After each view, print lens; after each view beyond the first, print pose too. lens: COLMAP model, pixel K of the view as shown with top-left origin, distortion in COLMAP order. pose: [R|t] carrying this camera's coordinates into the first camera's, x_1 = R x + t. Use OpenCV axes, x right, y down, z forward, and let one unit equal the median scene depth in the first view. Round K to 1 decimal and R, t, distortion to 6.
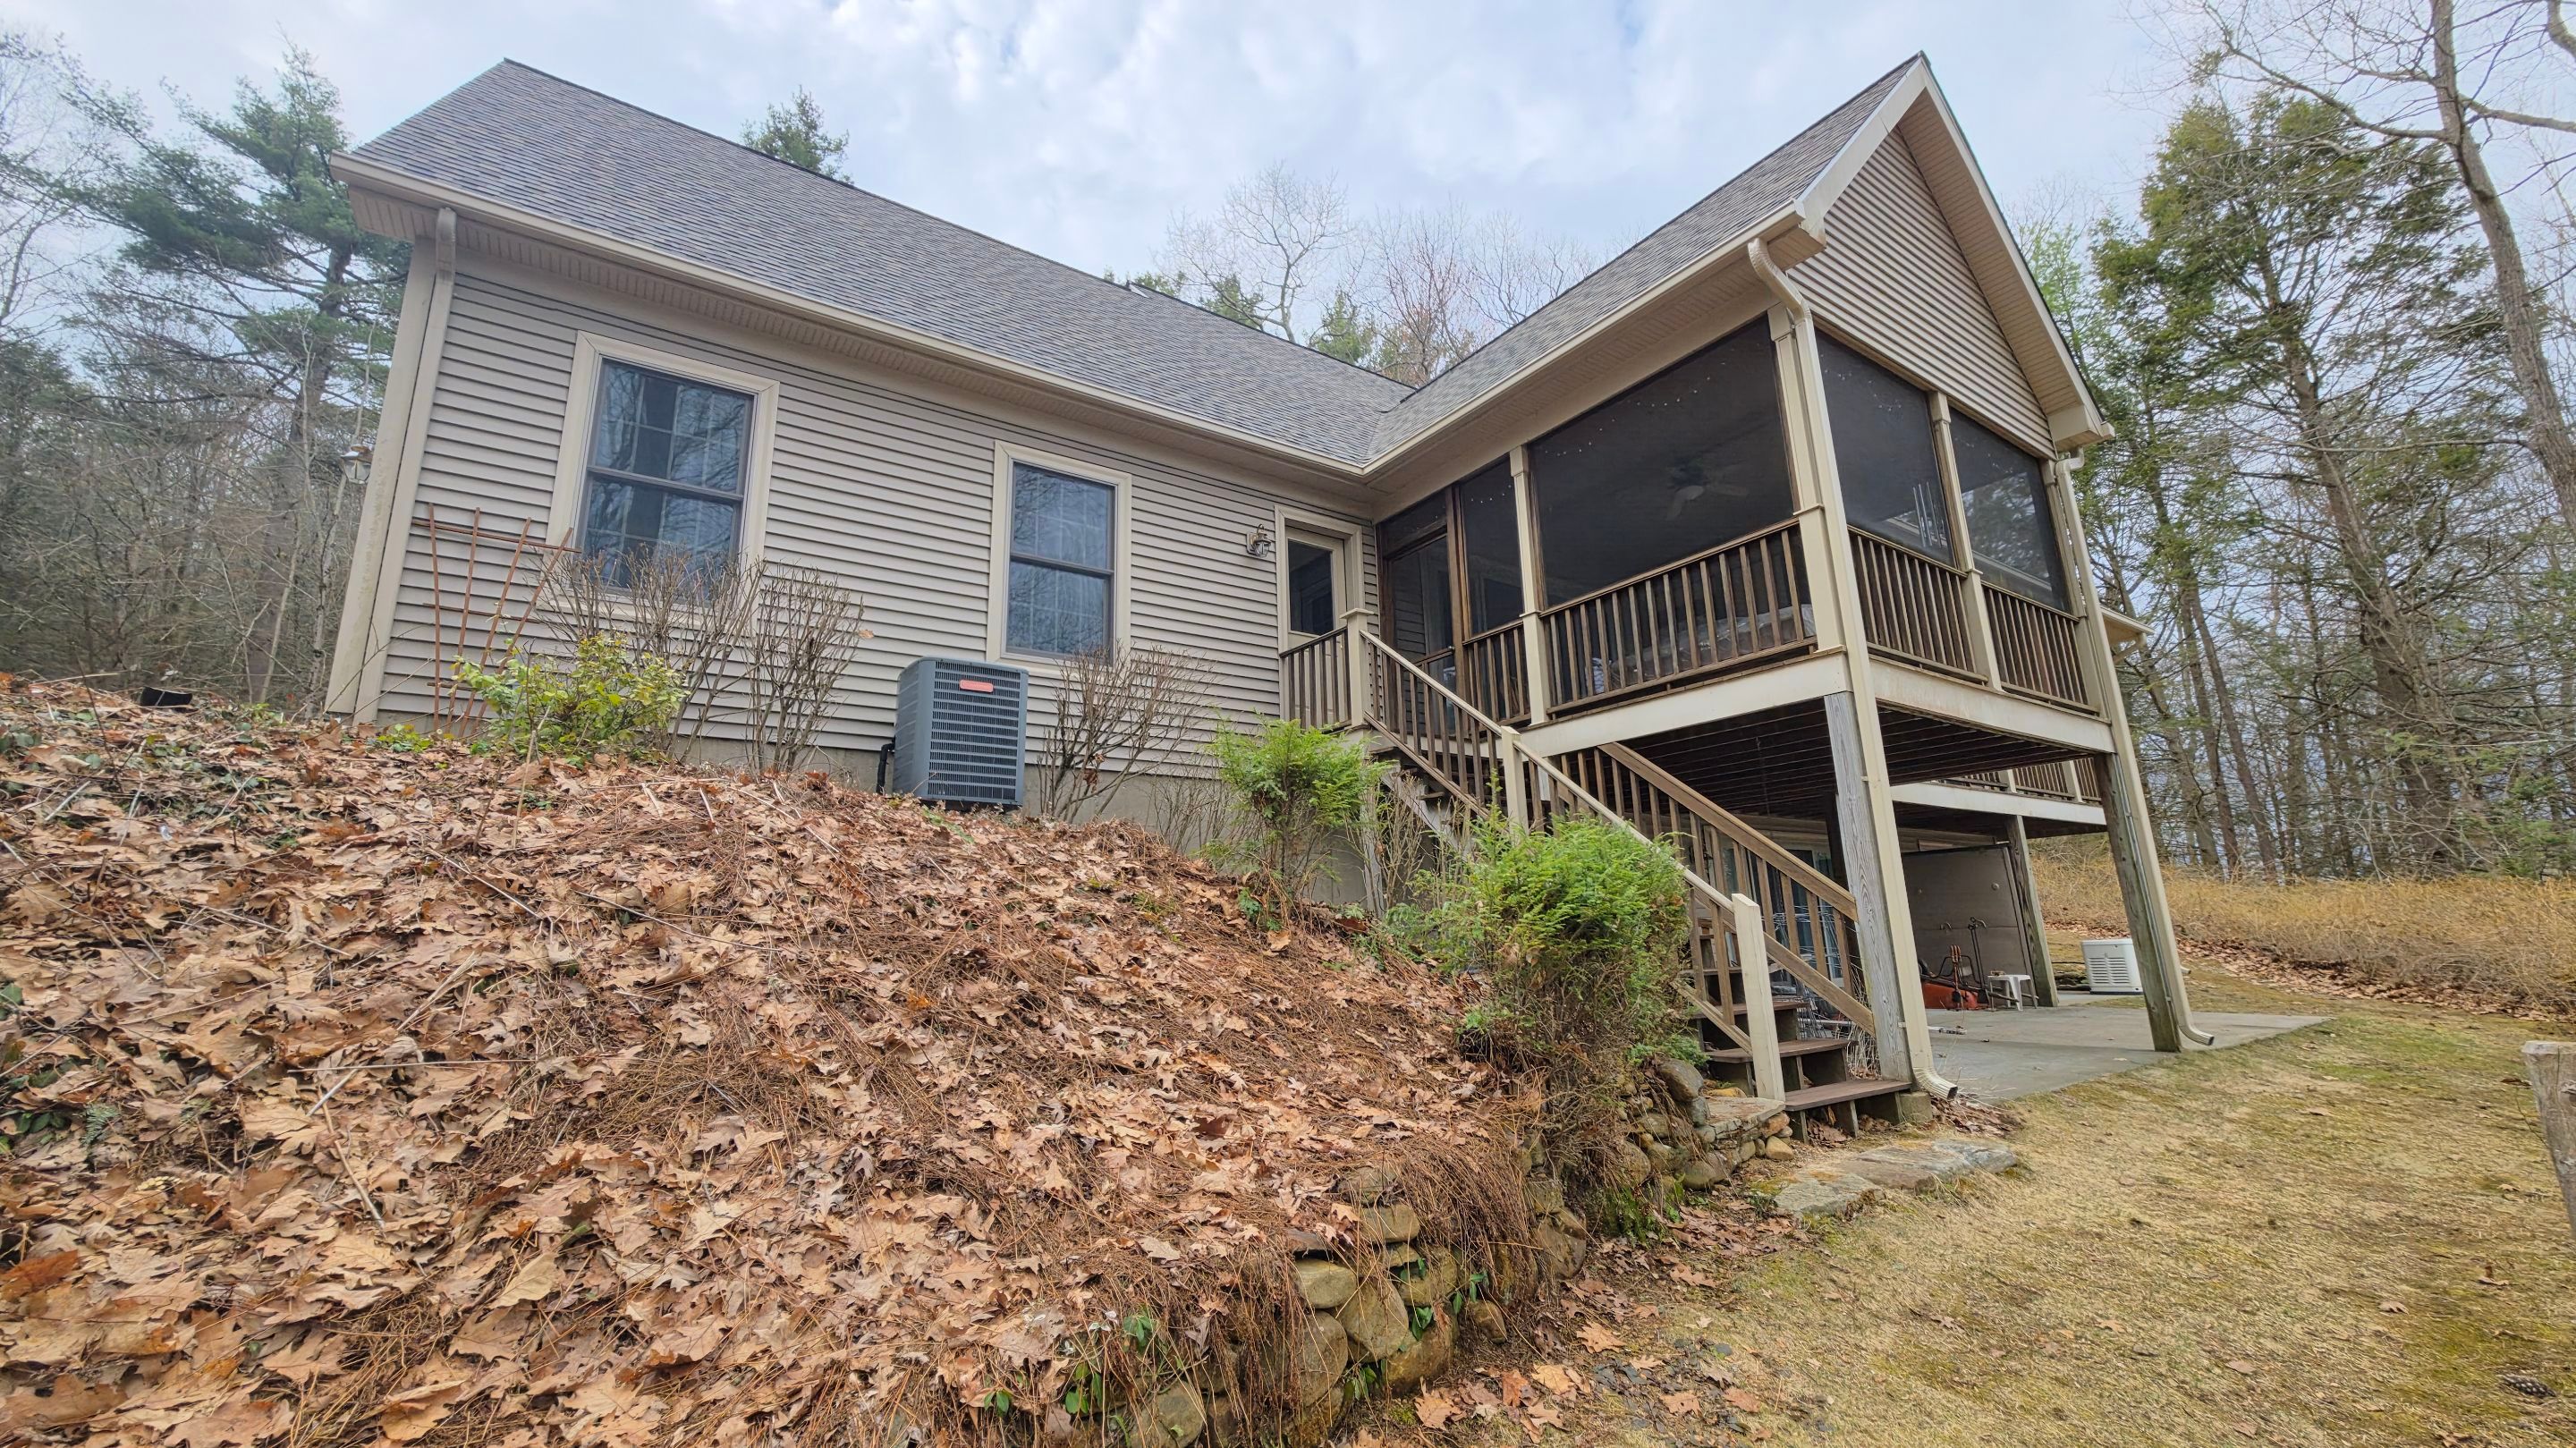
lens RADIAL K [[1029.6, 0, 1289.3], [0, 1029.6, 719.7], [0, 0, 1]] dist [0.001786, 0.000054]
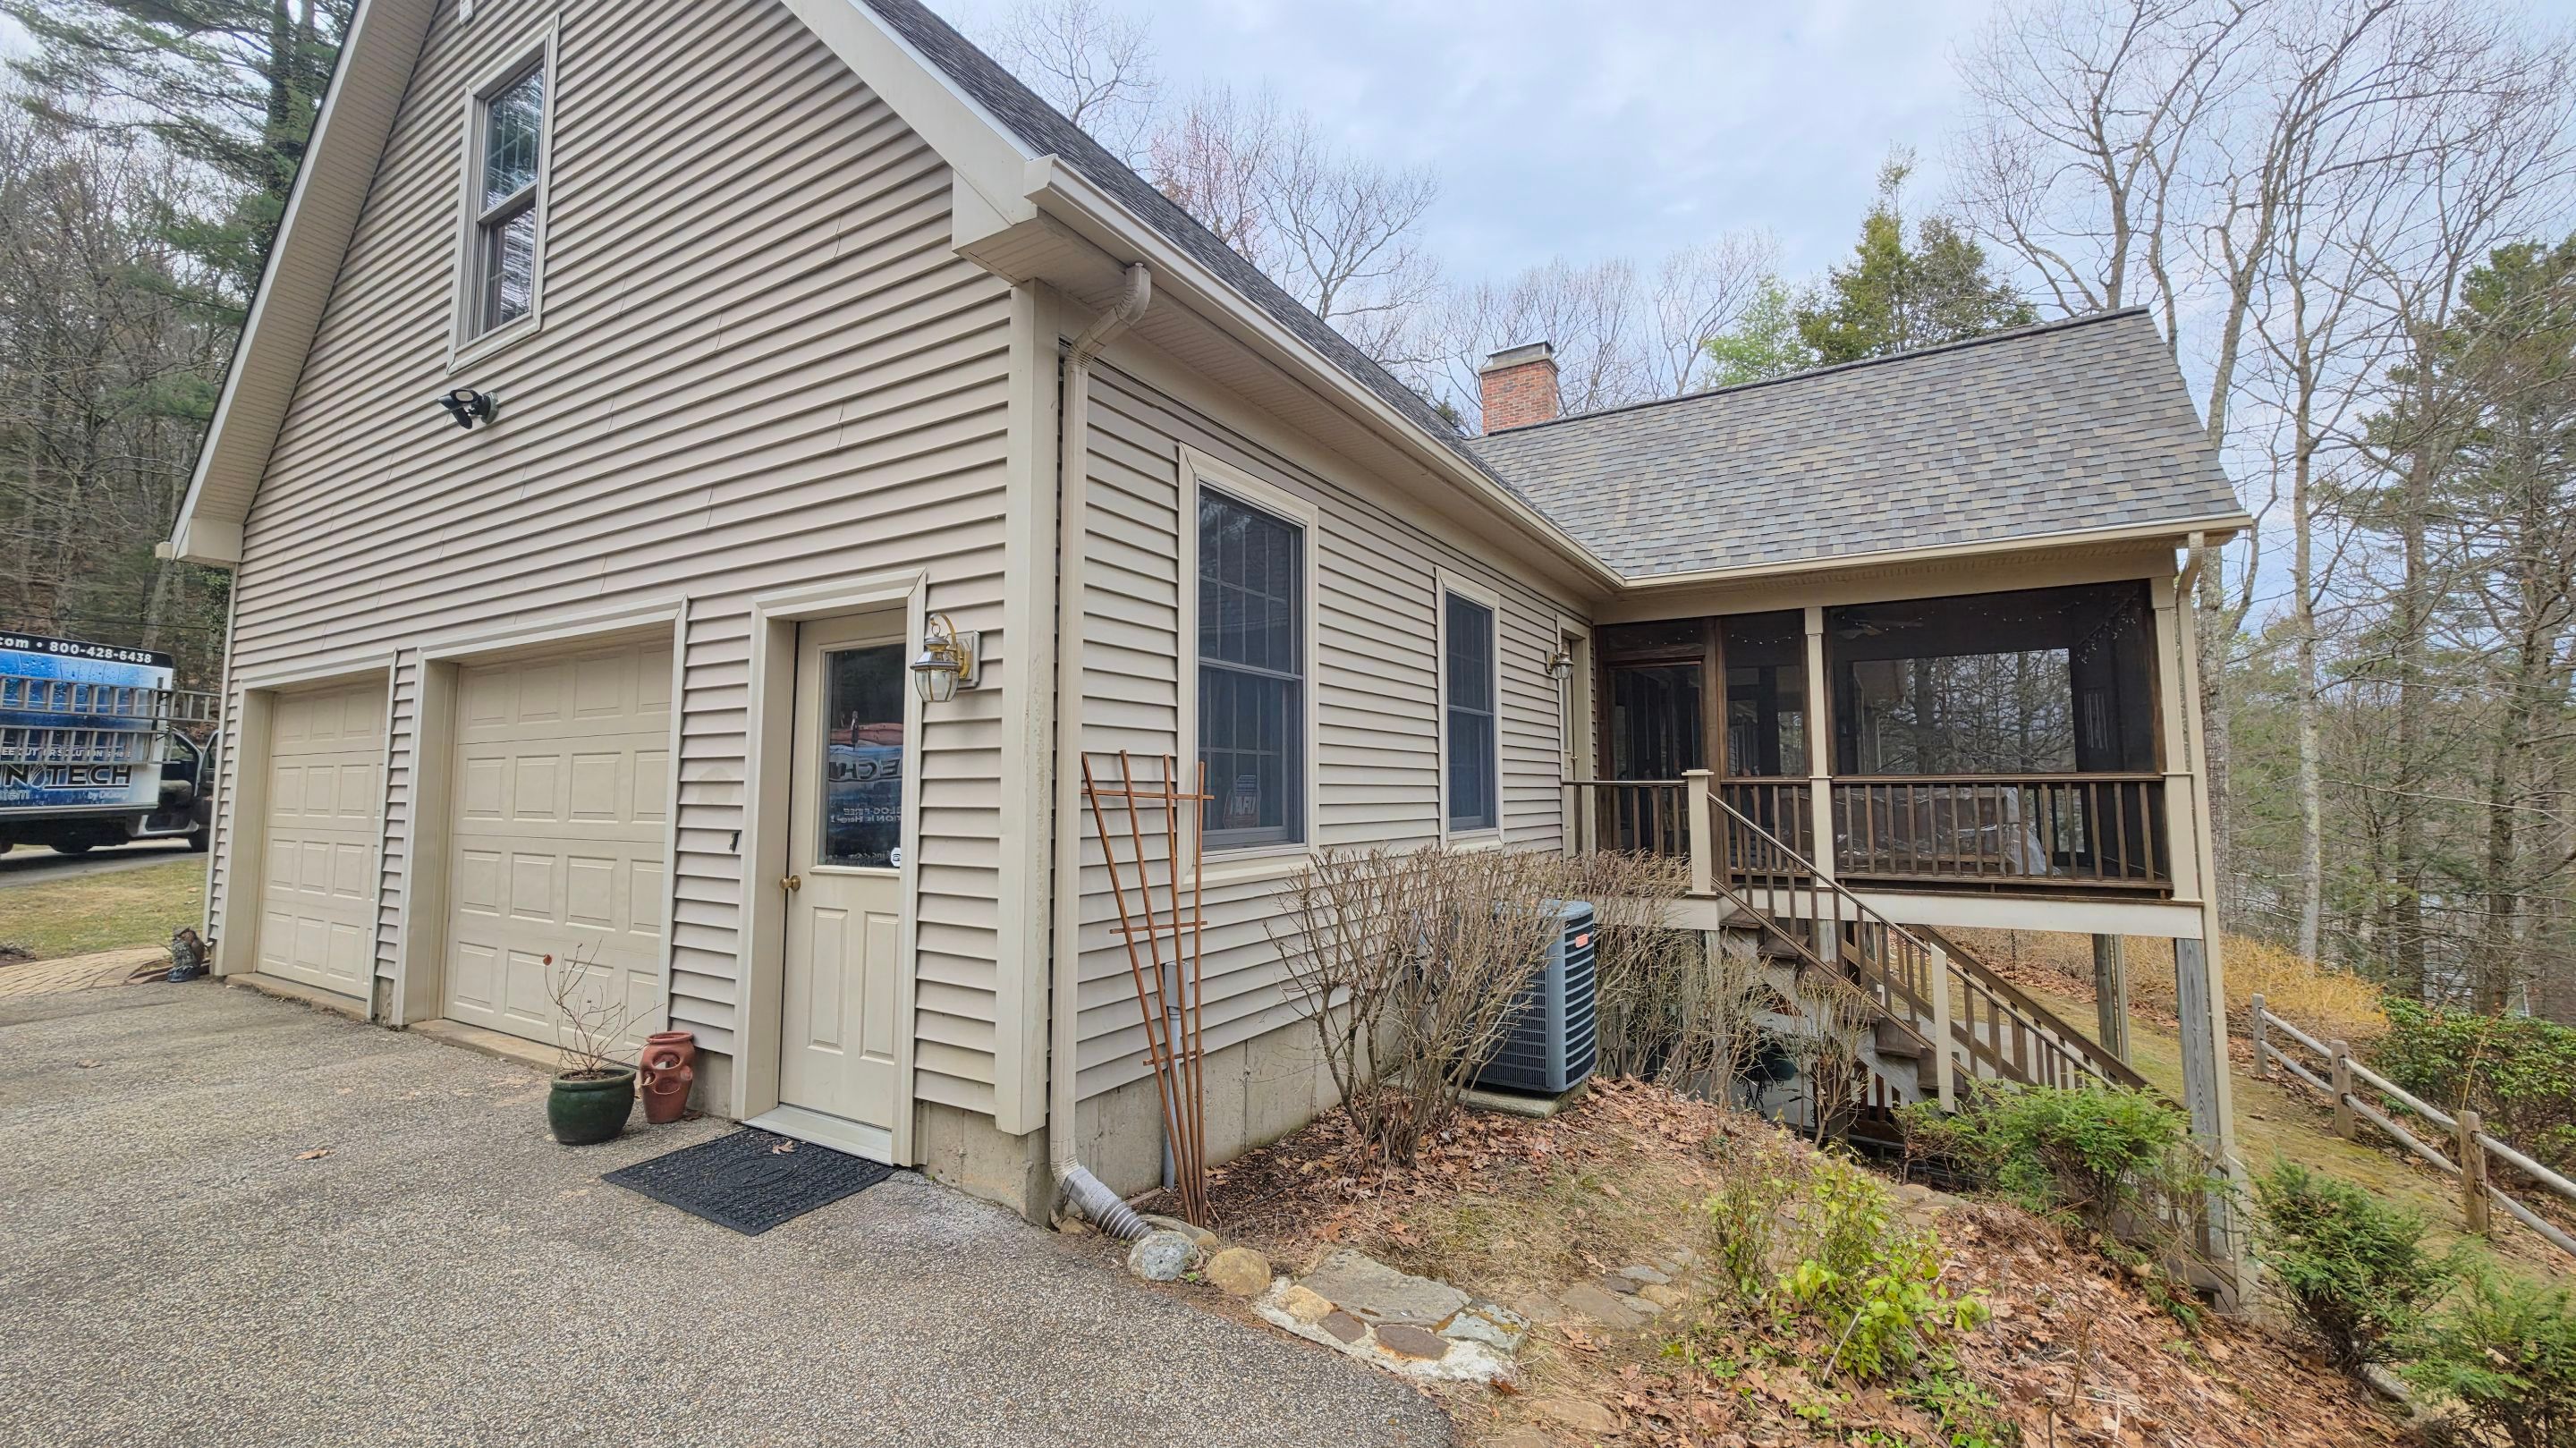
lens RADIAL K [[1029.6, 0, 1285.7], [0, 1029.6, 714.5], [0, 0, 1]] dist [0.001786, 0.000054]
pose [[0.914555, 0.057872, 0.400300, -0.719548], [-0.113717, 0.986579, 0.117176, -0.237297], [-0.388146, -0.152685, 0.908862, 0.280327]]
